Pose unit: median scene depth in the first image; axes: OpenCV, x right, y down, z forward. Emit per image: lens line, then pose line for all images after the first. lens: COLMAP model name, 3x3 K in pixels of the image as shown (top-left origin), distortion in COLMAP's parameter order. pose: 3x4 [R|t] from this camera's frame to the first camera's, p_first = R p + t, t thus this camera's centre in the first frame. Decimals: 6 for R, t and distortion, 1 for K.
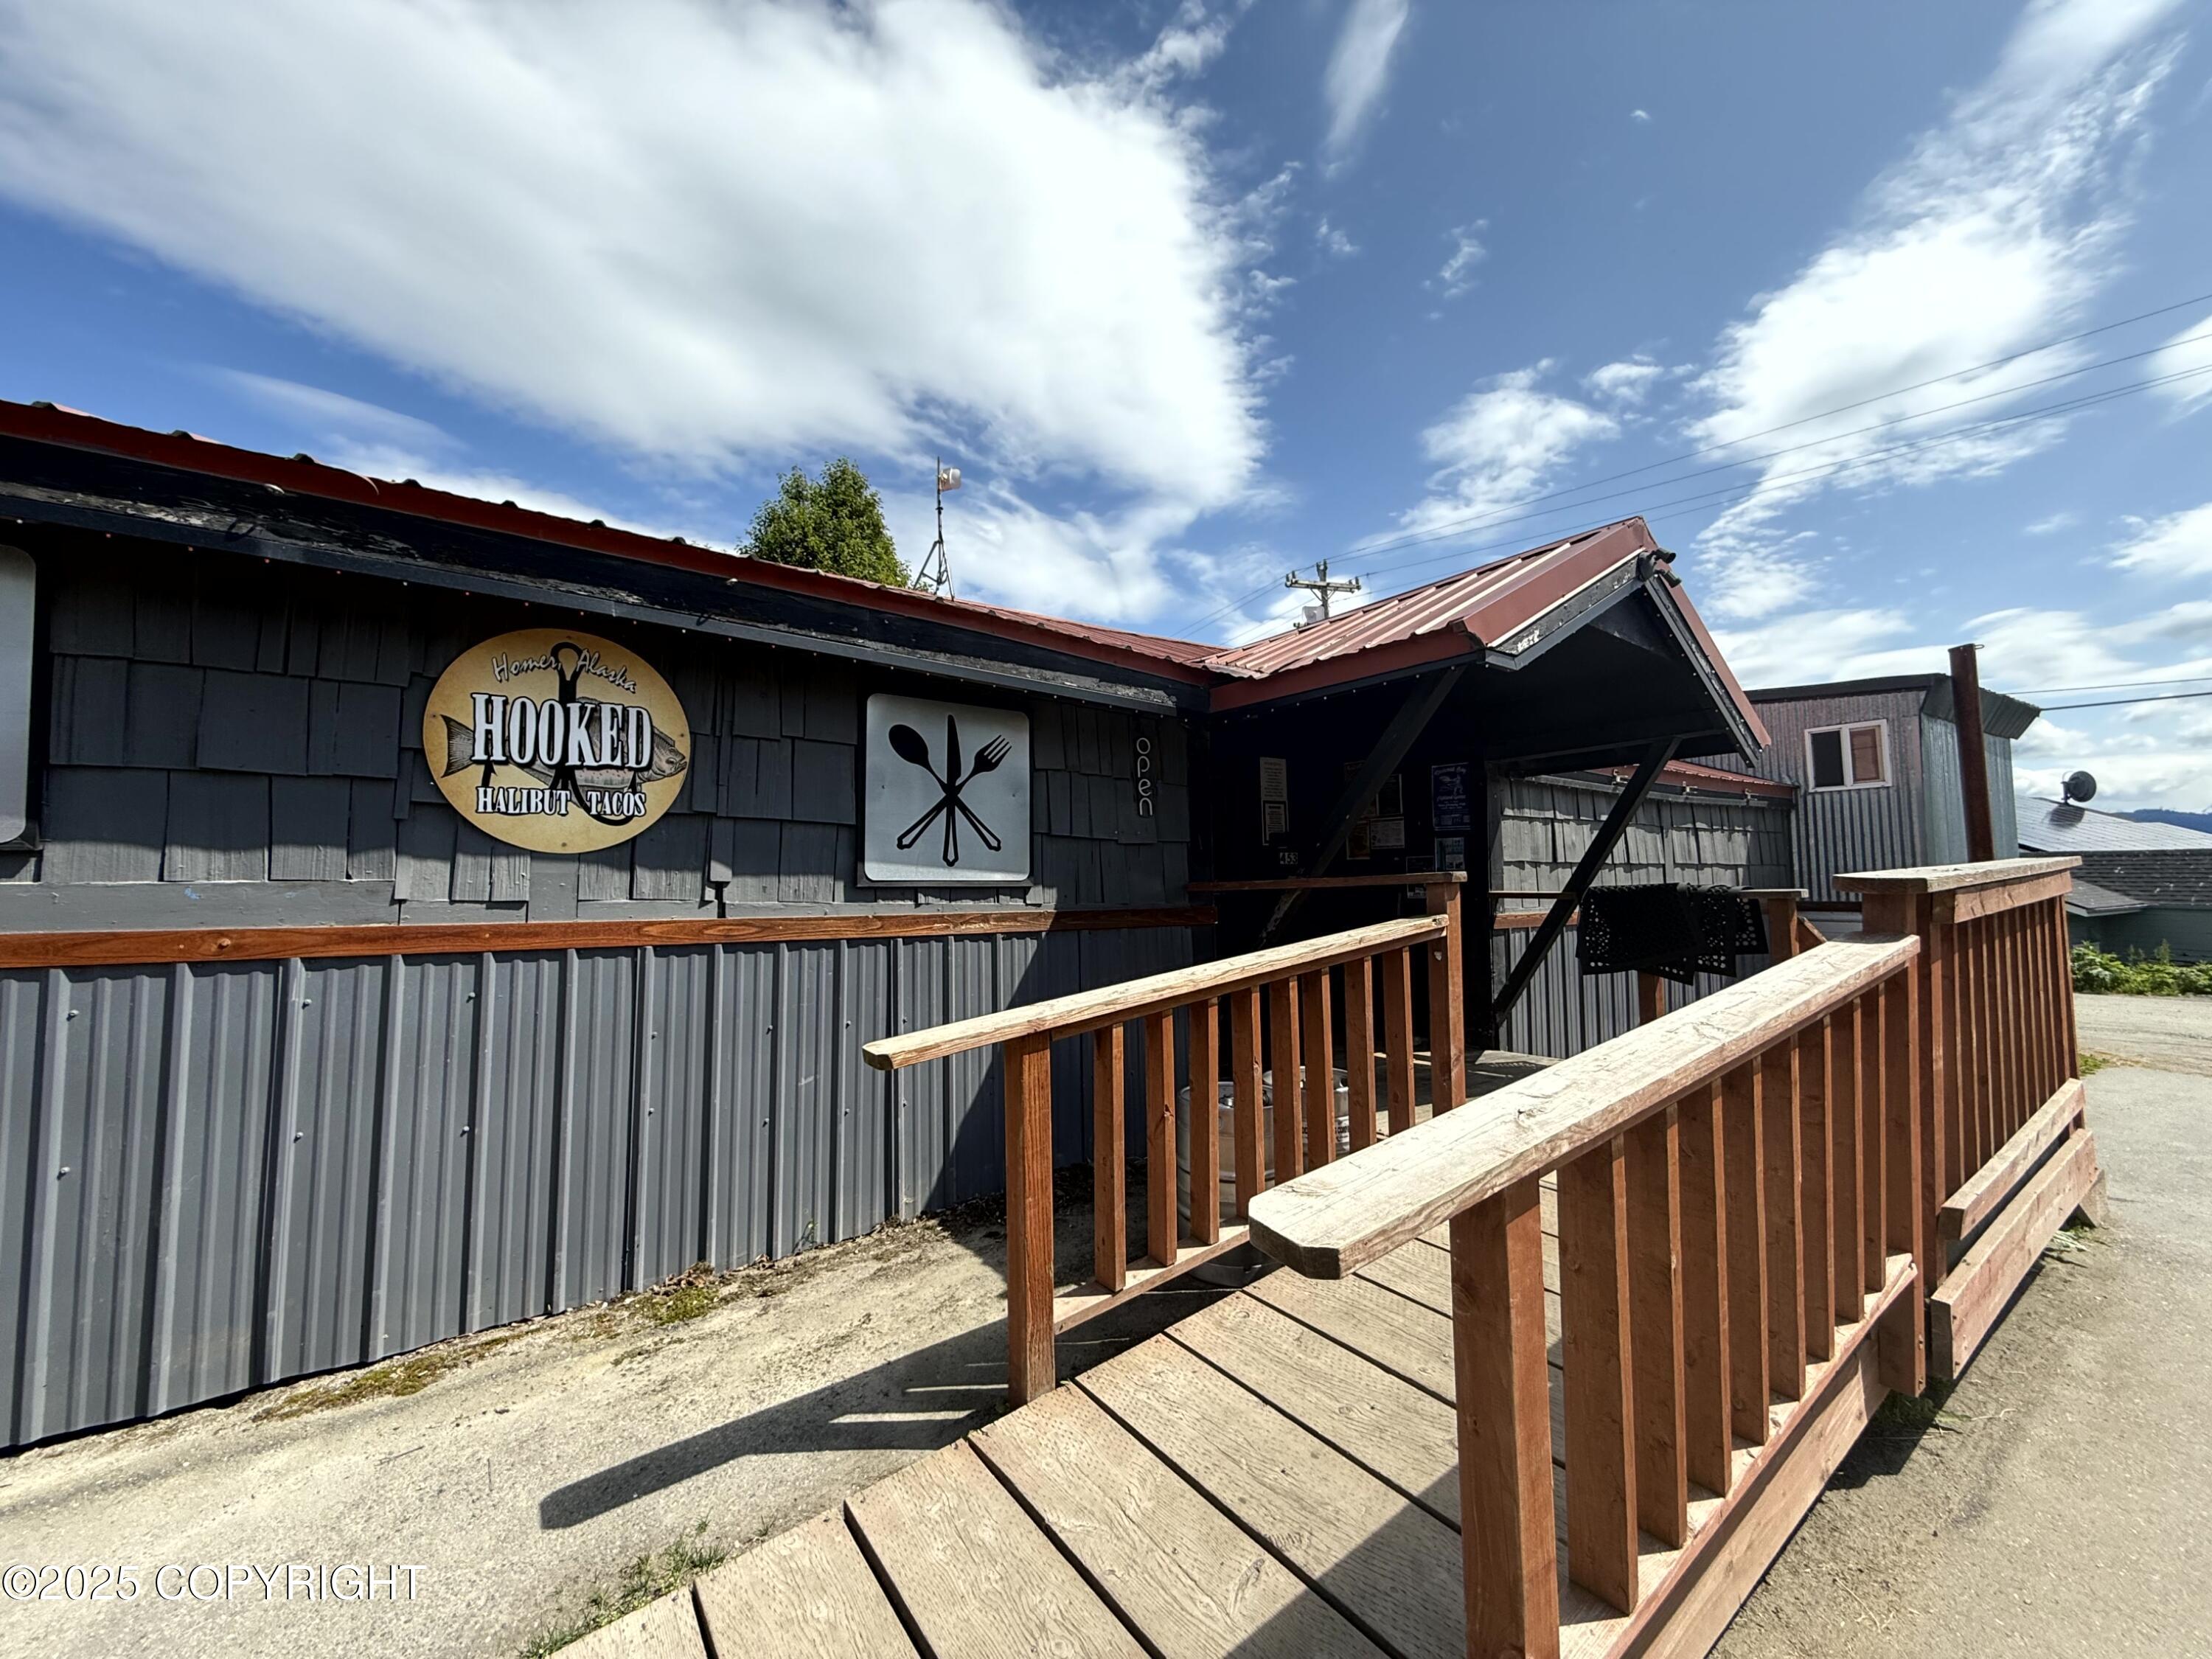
lens RADIAL K [[882.9, 0, 1100.7], [0, 882.9, 832.0], [0, 0, 1]] dist [0.000884, 0.000112]
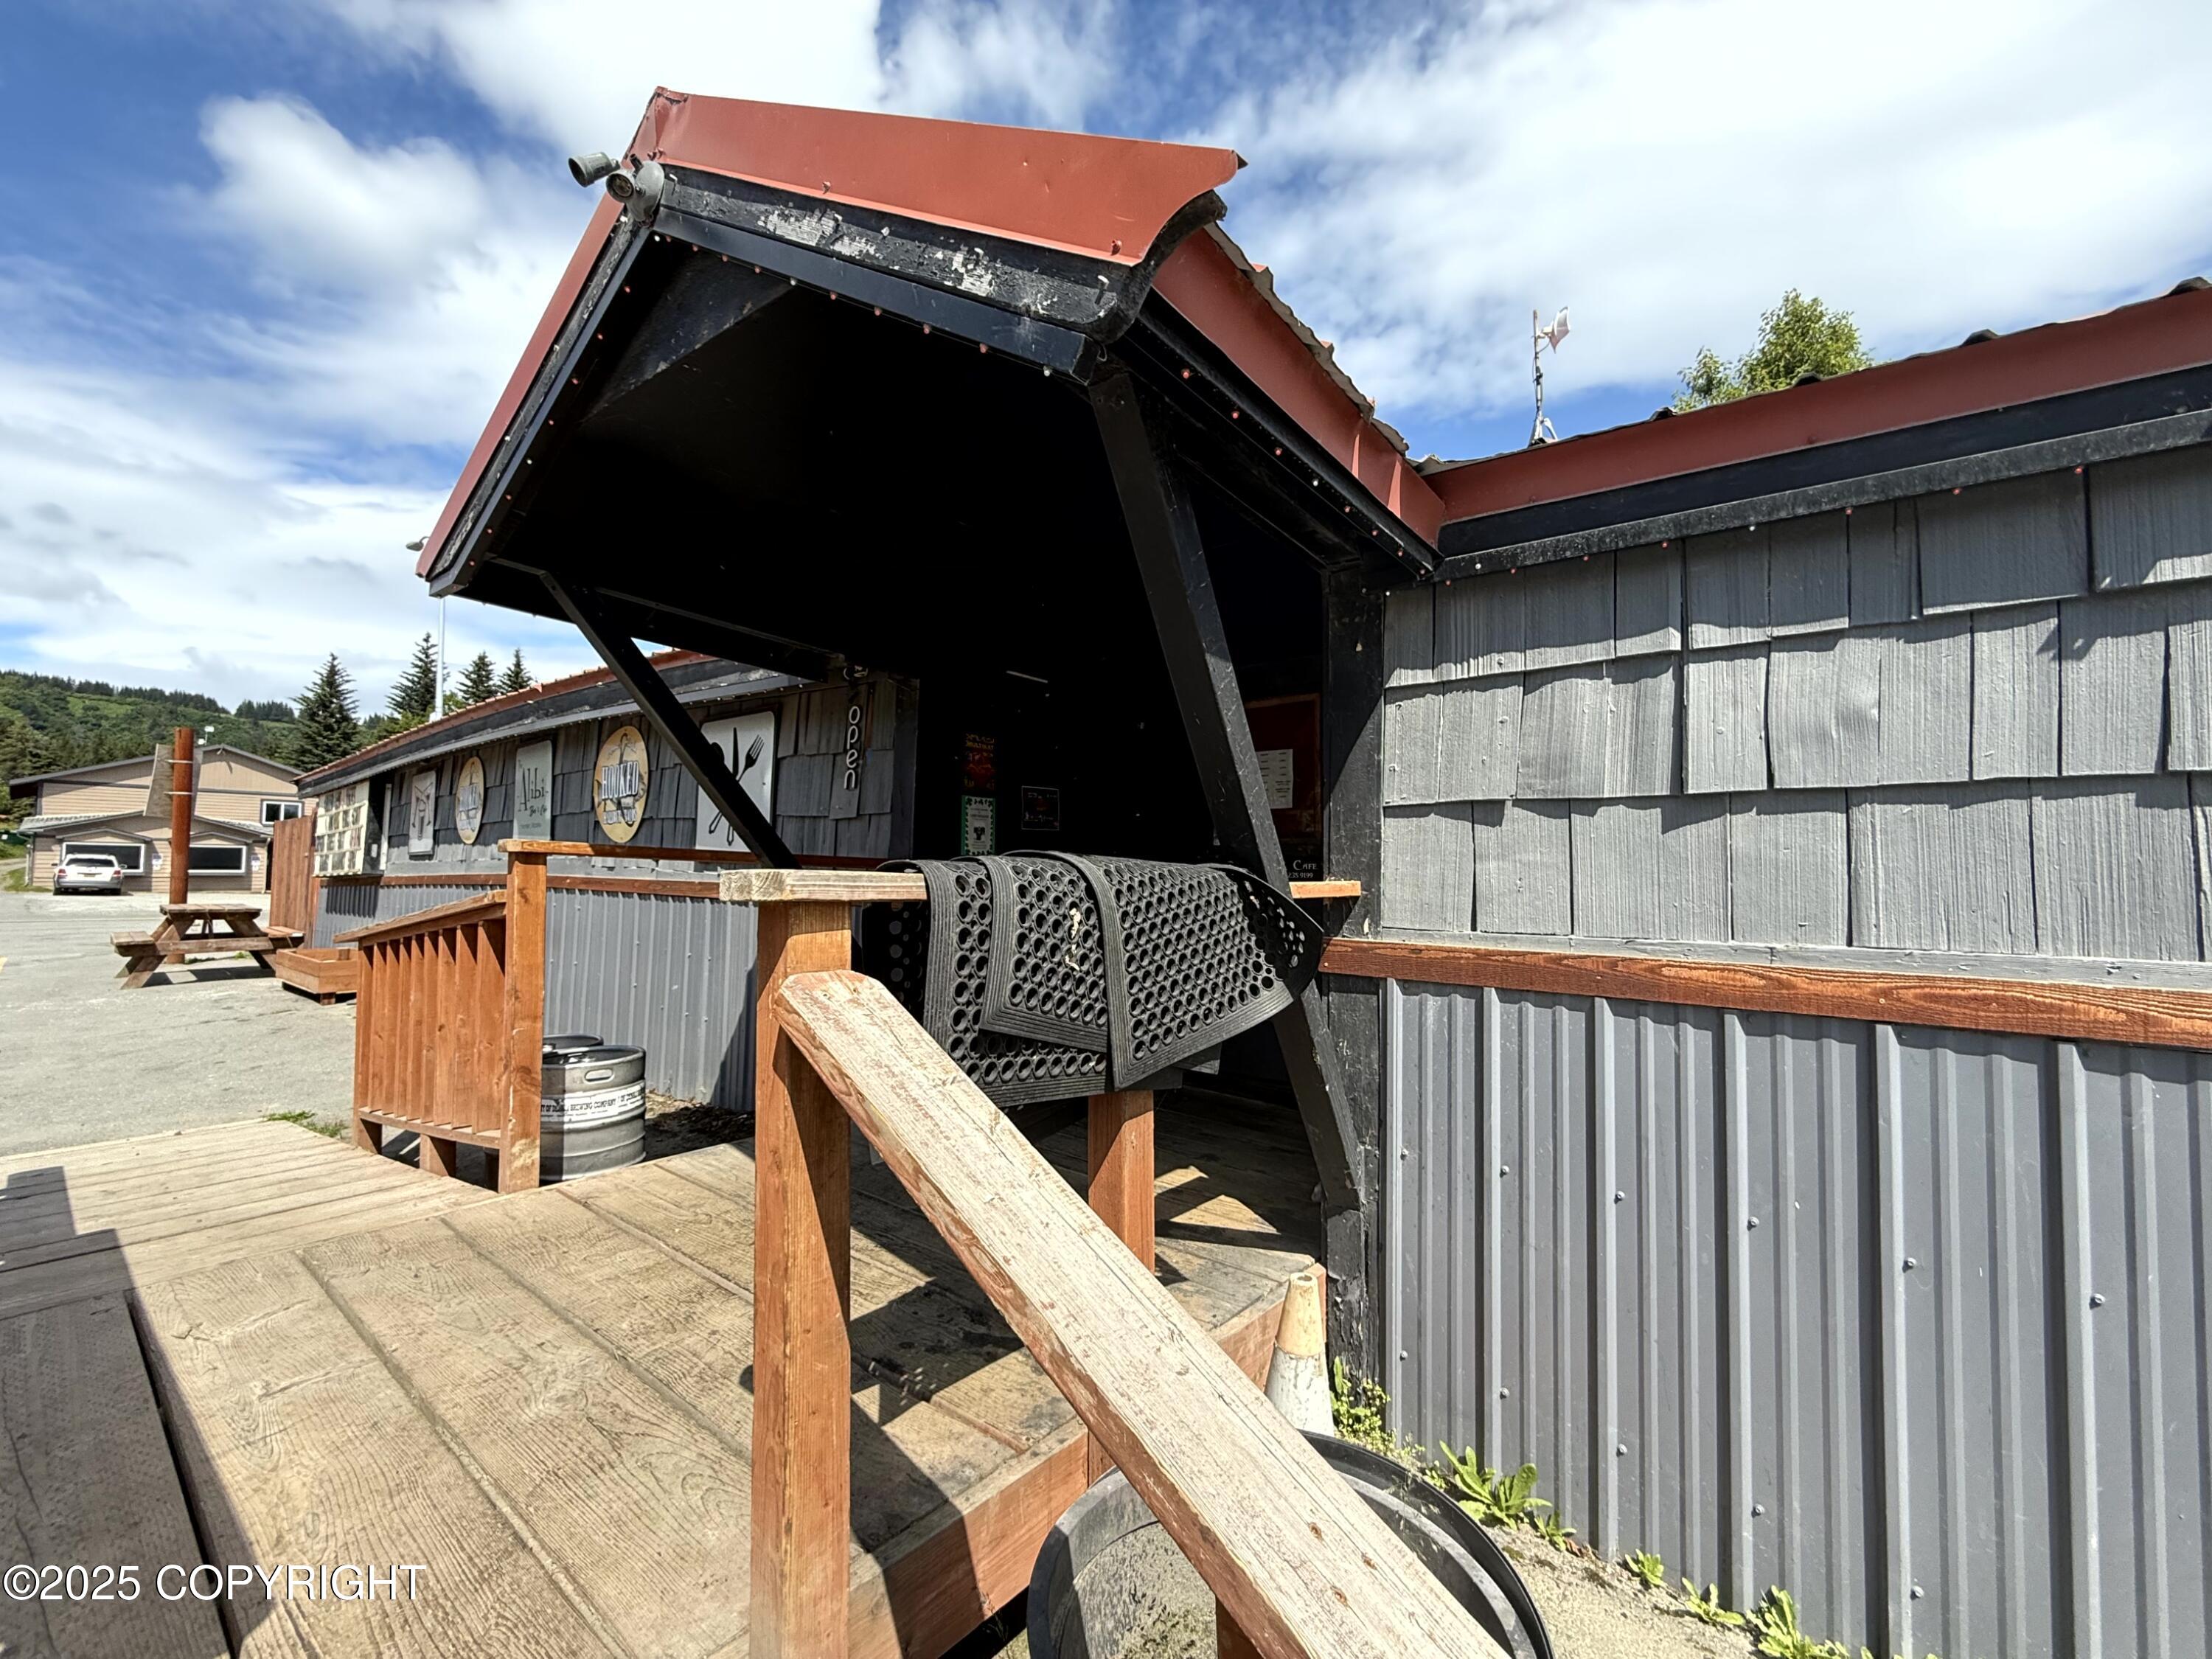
lens RADIAL K [[882.9, 0, 1107.5], [0, 882.9, 834.5], [0, 0, 1]] dist [0.000884, 0.000112]
pose [[0.270554, -0.032154, -0.962168, 1.381087], [0.044046, 0.998809, -0.020993, 0.083970], [0.961697, -0.036700, 0.271648, 1.337635]]
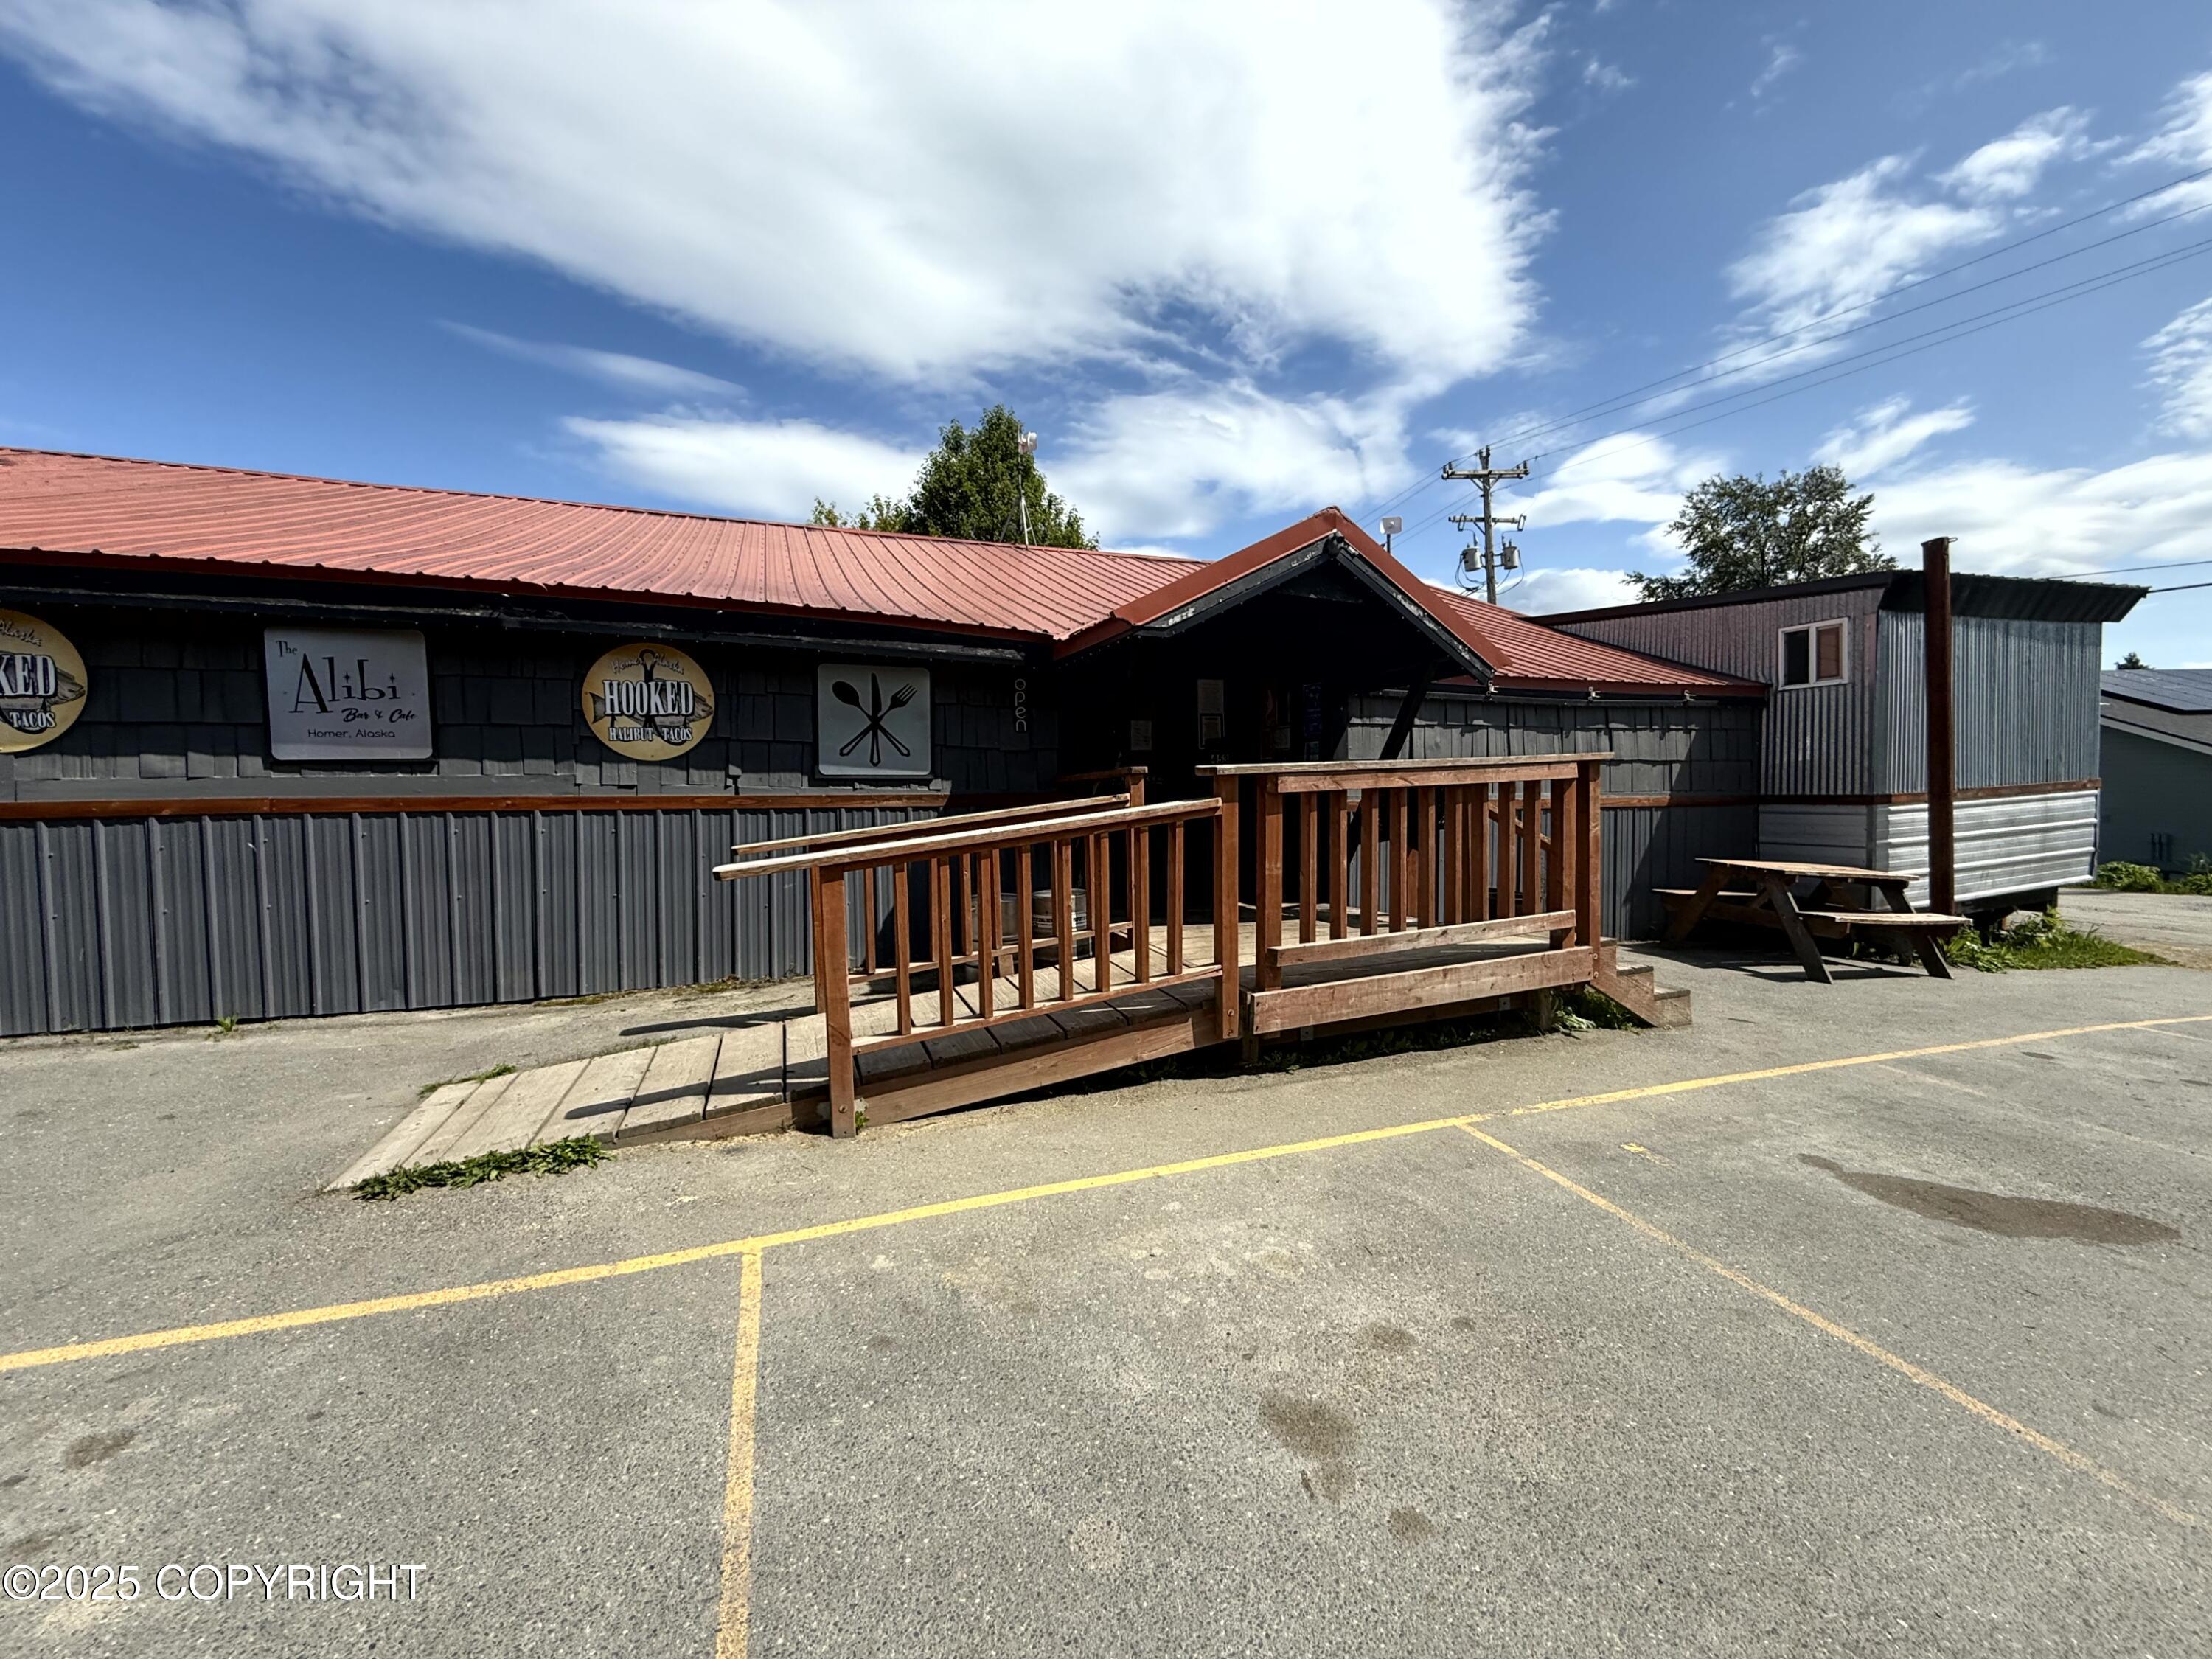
lens RADIAL K [[882.9, 0, 1103.0], [0, 882.9, 829.5], [0, 0, 1]] dist [0.000884, 0.000112]
pose [[0.966843, 0.010375, -0.255159, 0.758731], [0.017068, 0.994315, 0.105104, -0.011159], [0.254799, -0.105974, 0.961170, -0.564896]]
